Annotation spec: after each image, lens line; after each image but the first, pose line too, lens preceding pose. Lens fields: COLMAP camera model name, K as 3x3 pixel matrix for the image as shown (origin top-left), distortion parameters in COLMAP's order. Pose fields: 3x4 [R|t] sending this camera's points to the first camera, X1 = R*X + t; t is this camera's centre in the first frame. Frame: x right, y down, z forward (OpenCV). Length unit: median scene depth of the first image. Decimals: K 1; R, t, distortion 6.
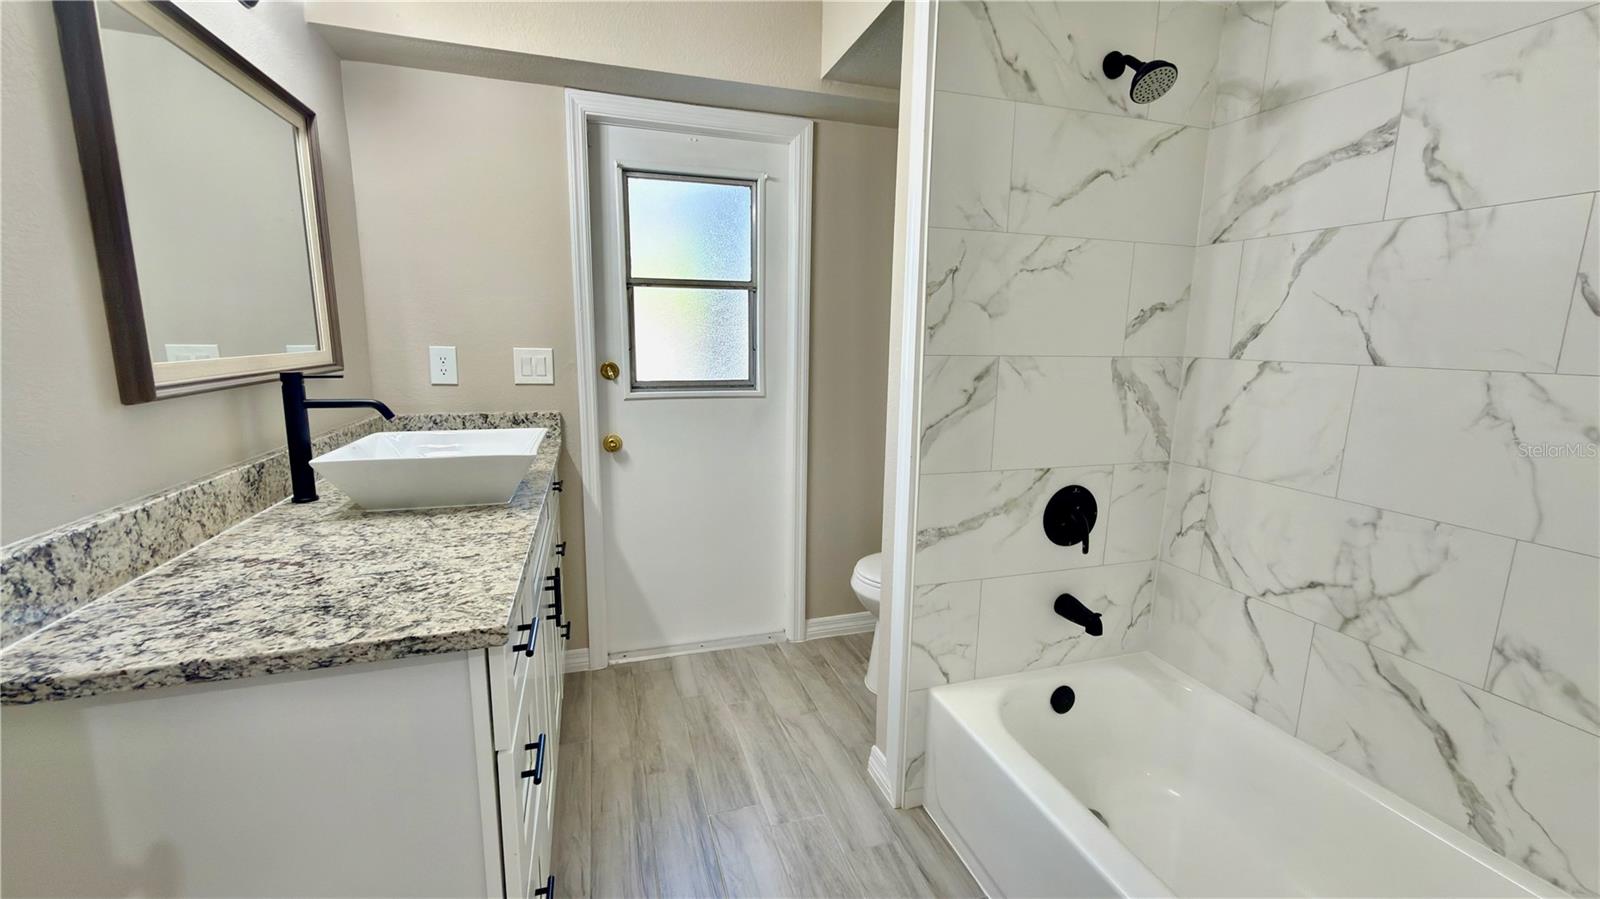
lens RADIAL K [[637.0, 0, 800.0], [0, 637.0, 449.5], [0, 0, 1]] dist [0.001223, -0.000303]
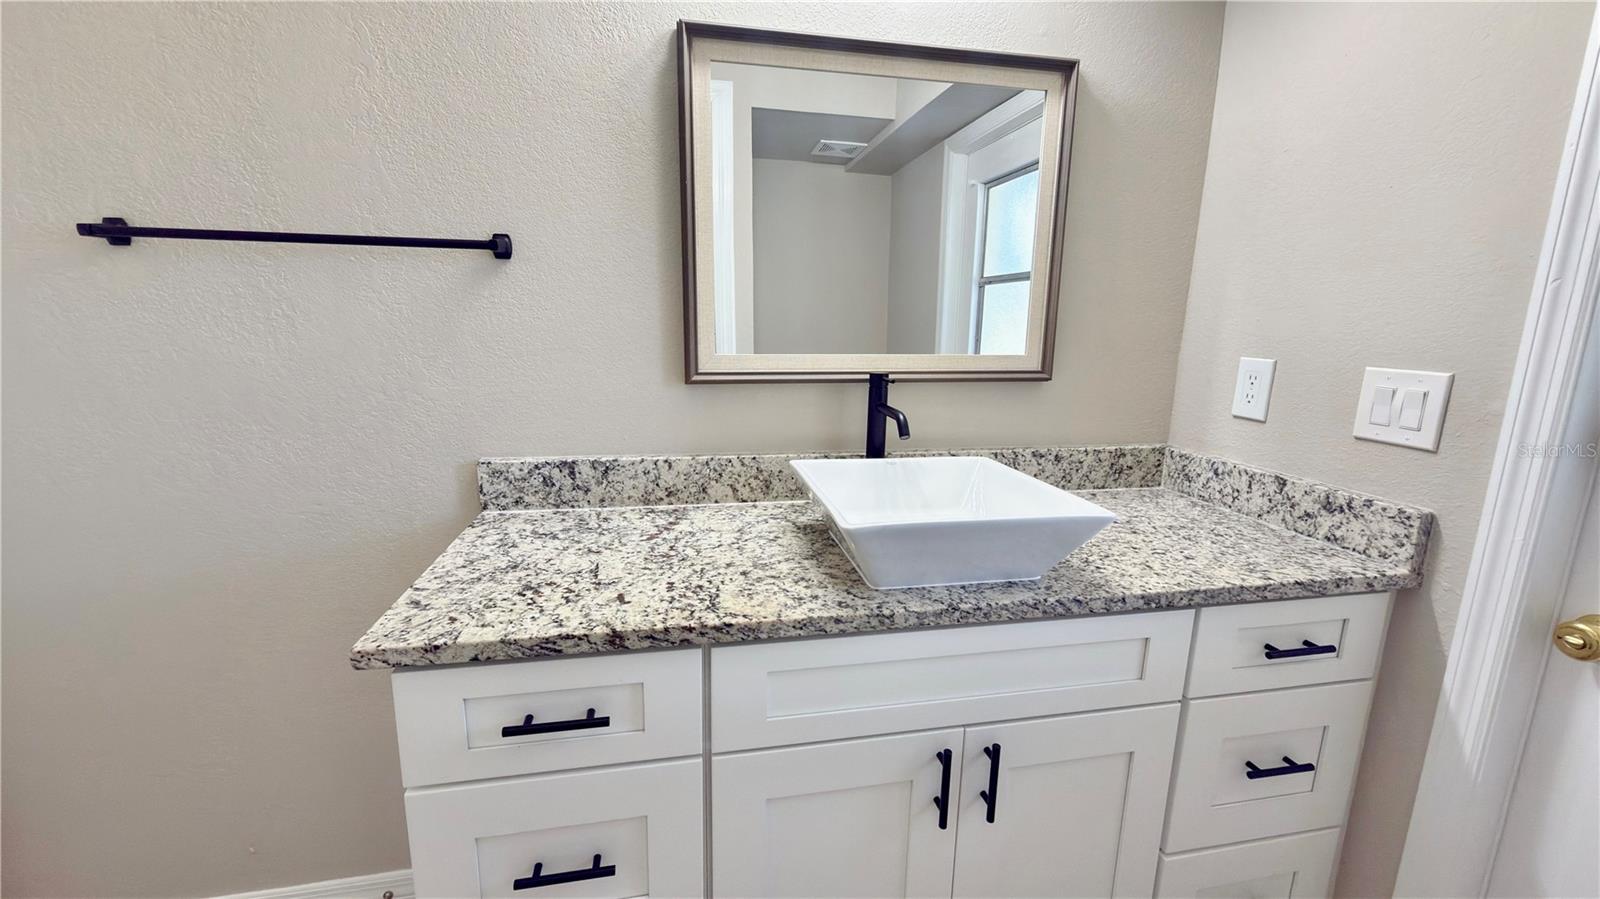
lens RADIAL K [[637.0, 0, 800.0], [0, 637.0, 449.5], [0, 0, 1]] dist [0.001223, -0.000303]
pose [[-0.113593, 0.178151, -0.977425, 0.247045], [-0.190174, 0.961703, 0.197387, -0.245517], [0.975157, 0.208303, -0.075363, 1.356004]]
